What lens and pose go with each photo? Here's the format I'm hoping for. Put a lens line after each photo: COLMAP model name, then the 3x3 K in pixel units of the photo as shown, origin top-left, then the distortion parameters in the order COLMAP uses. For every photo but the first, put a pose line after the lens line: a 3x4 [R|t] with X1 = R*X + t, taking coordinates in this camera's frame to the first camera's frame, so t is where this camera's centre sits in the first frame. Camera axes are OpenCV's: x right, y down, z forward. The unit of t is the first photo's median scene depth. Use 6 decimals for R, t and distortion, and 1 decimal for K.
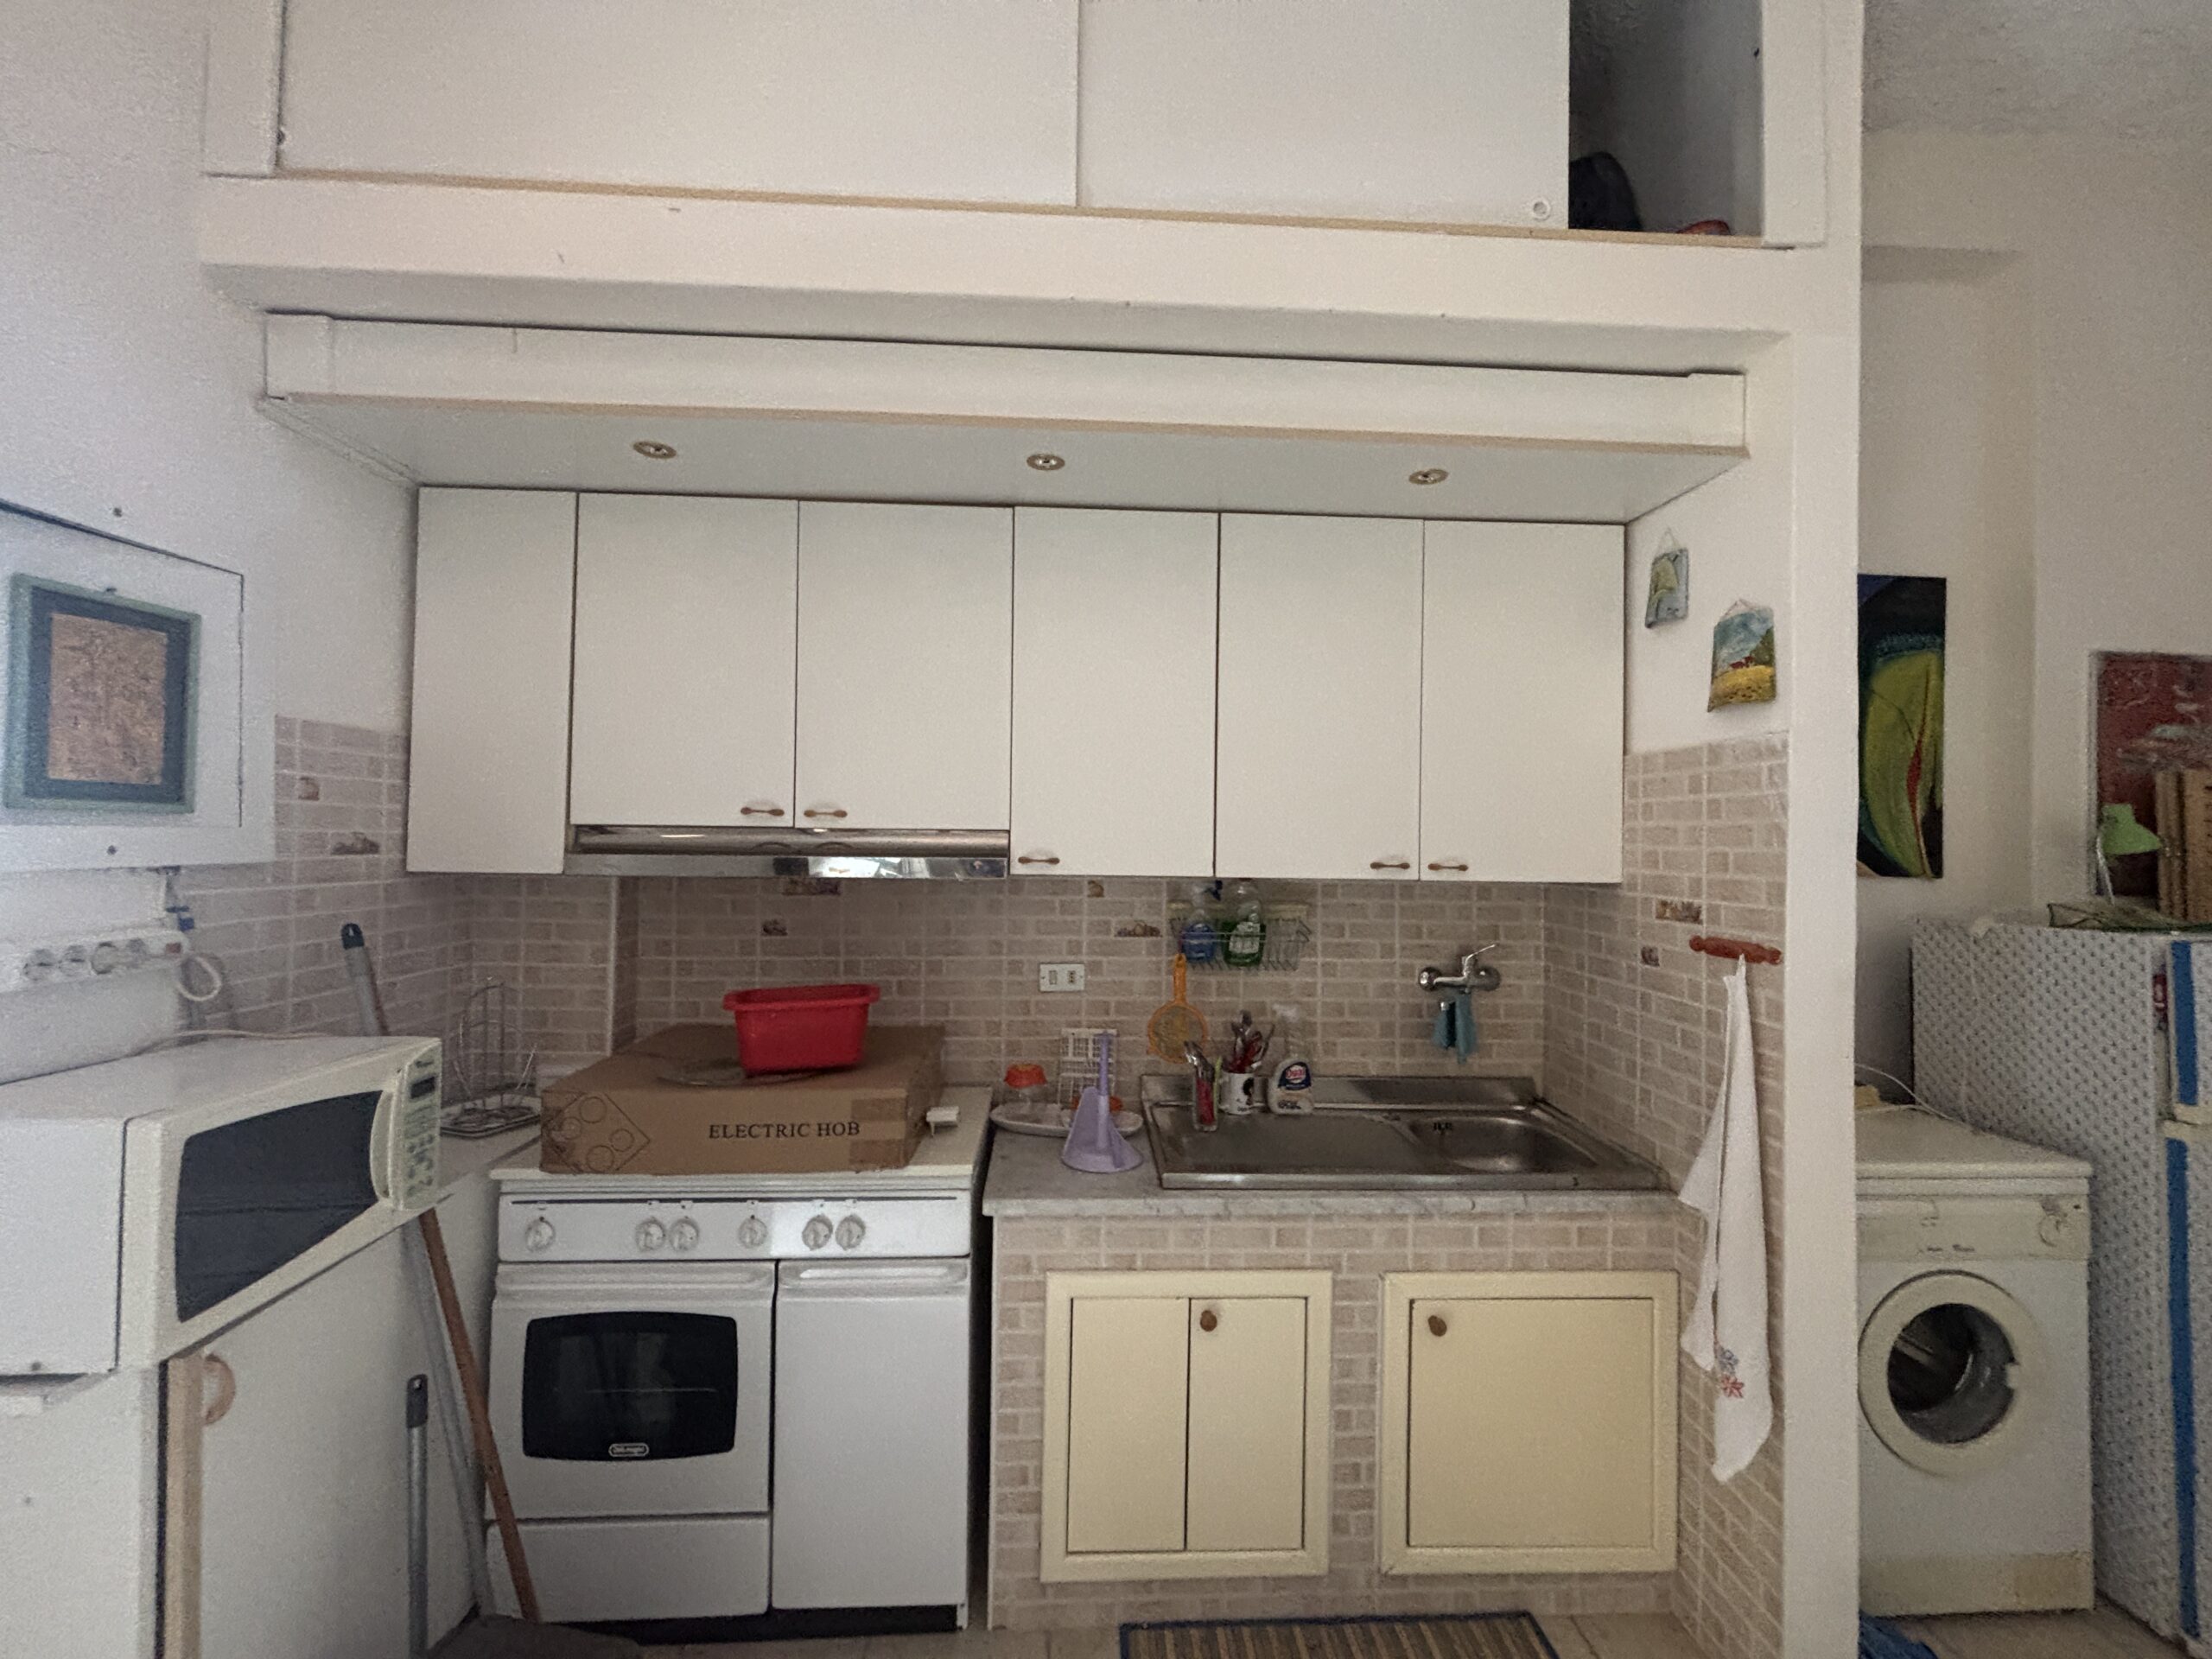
lens RADIAL K [[890.9, 0, 1102.5], [0, 890.9, 822.2], [0, 0, 1]] dist [0.000198, -0.000840]
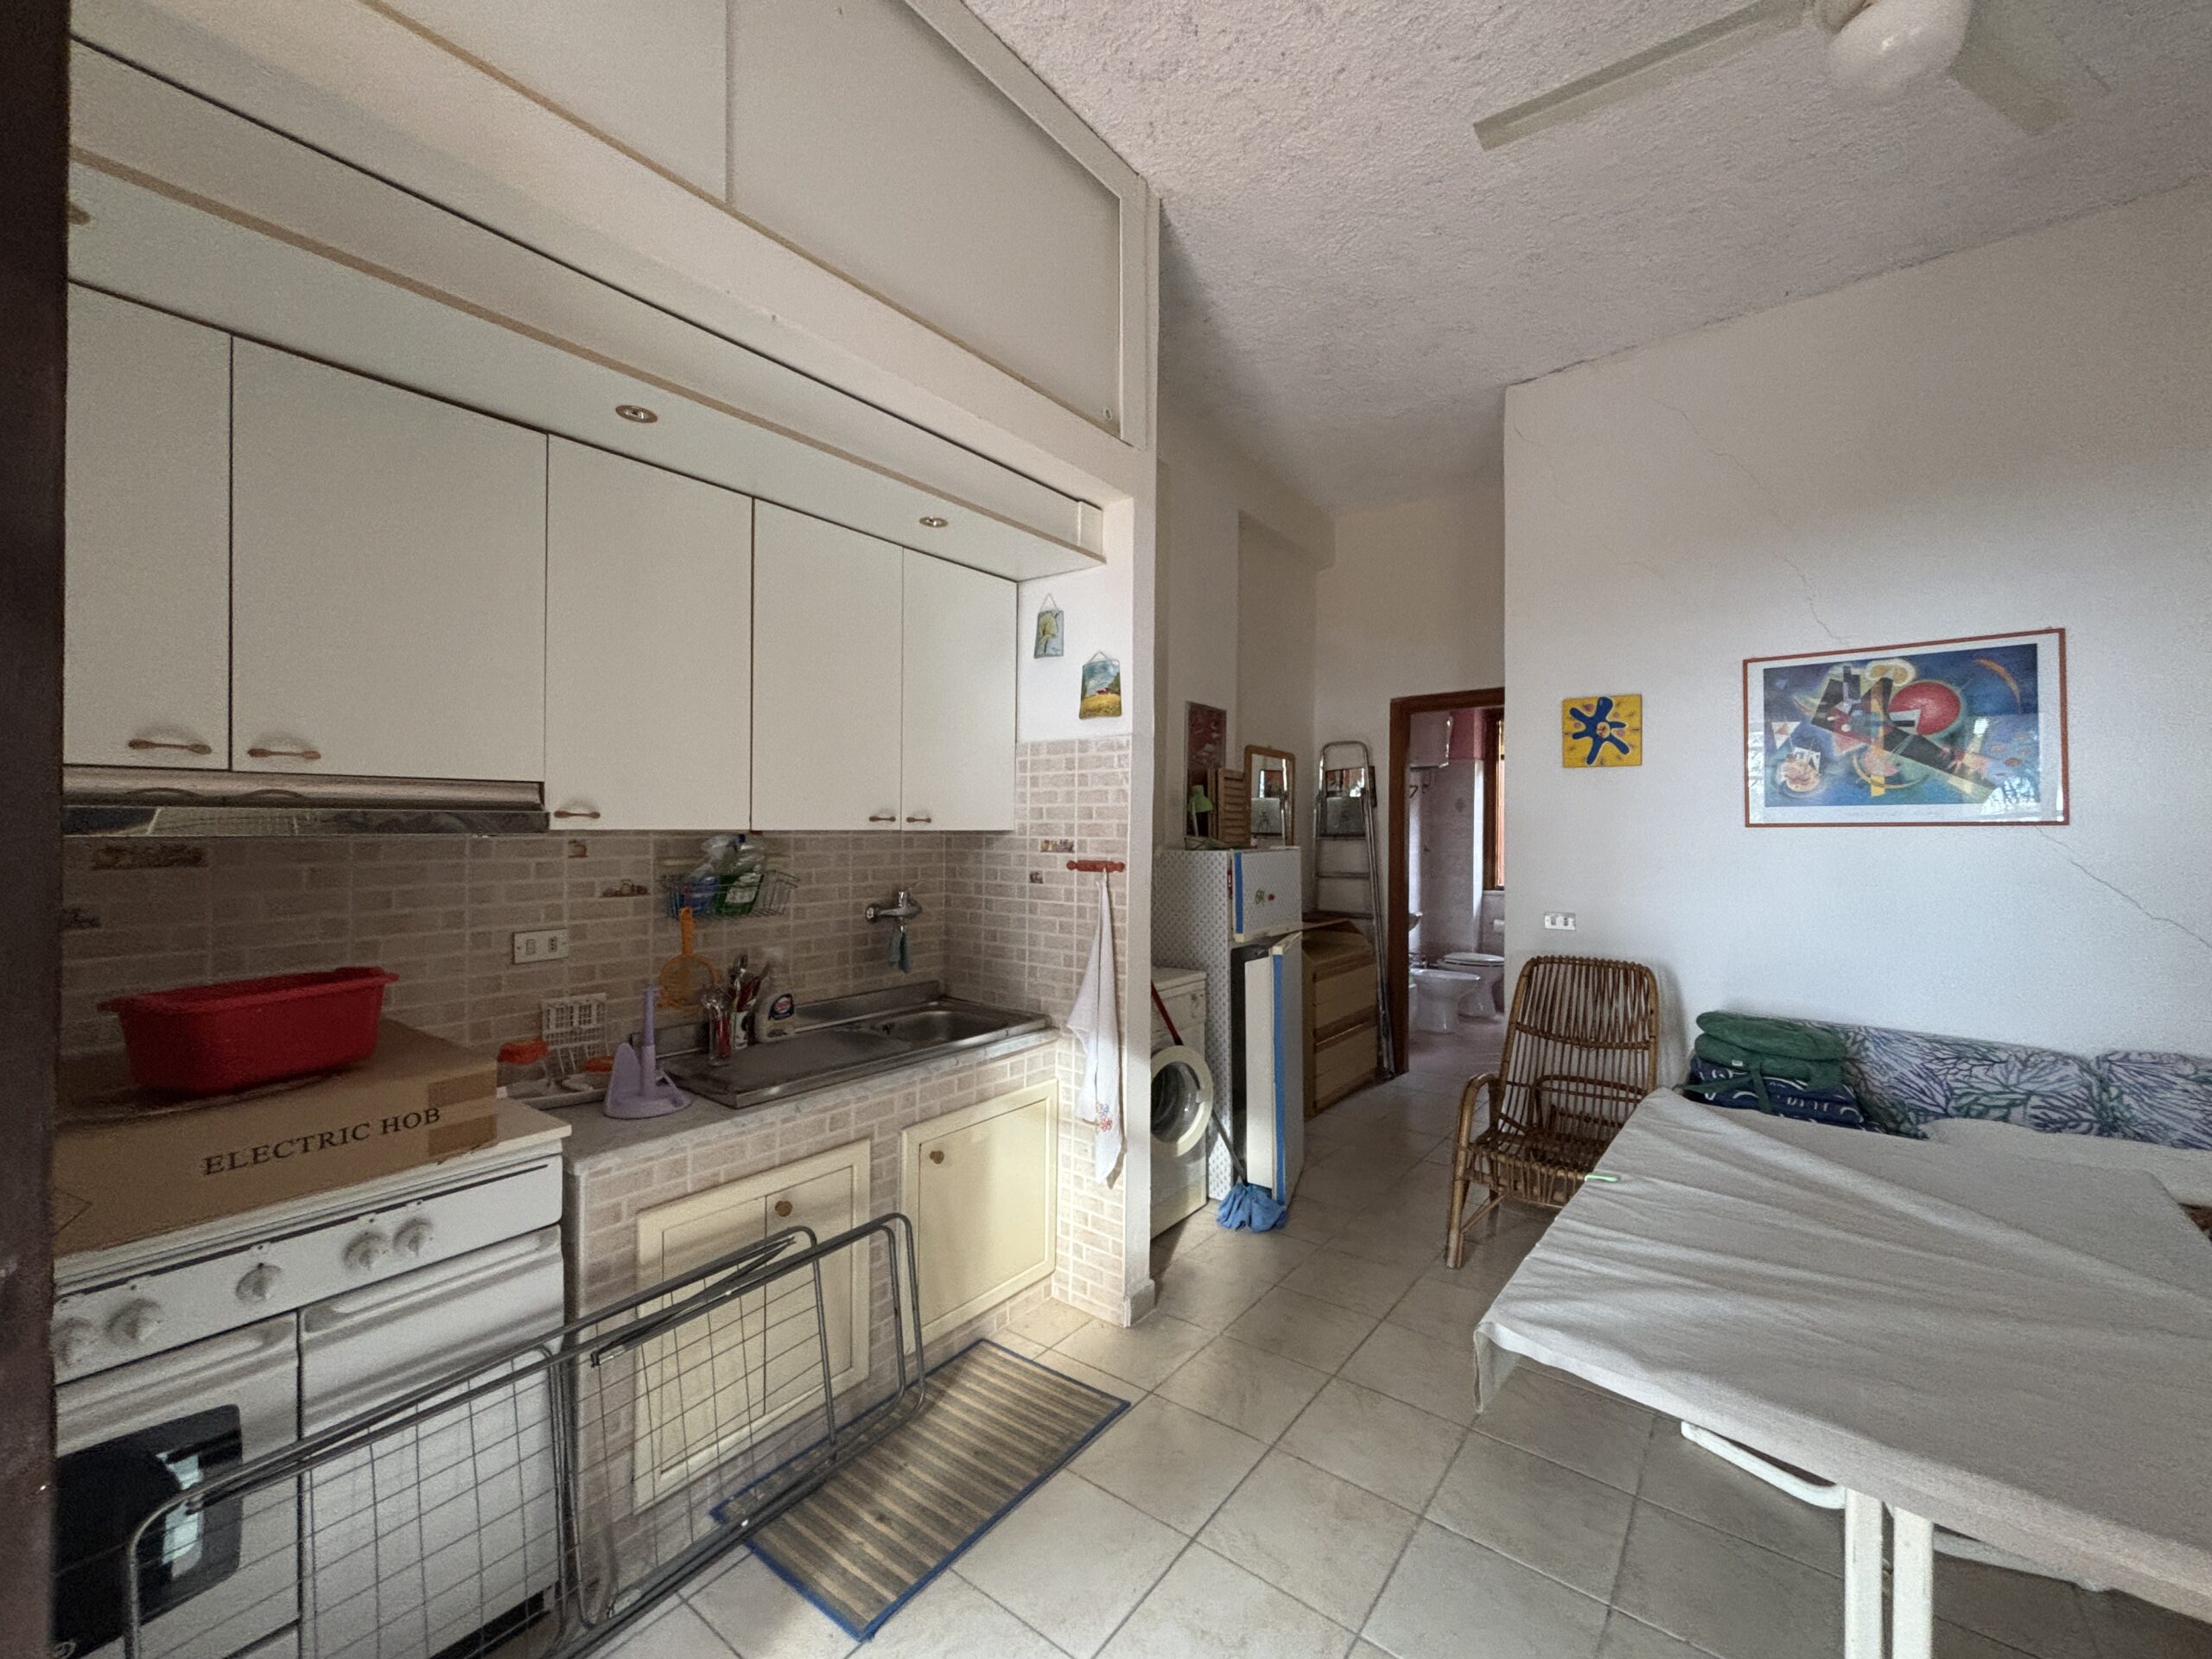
lens RADIAL K [[890.9, 0, 1117.4], [0, 890.9, 829.0], [0, 0, 1]] dist [0.000198, -0.000840]
pose [[0.635723, -0.012759, 0.771812, -0.447066], [-0.009117, 0.999670, 0.024035, 0.030240], [-0.771863, -0.022317, 0.635397, -0.057071]]
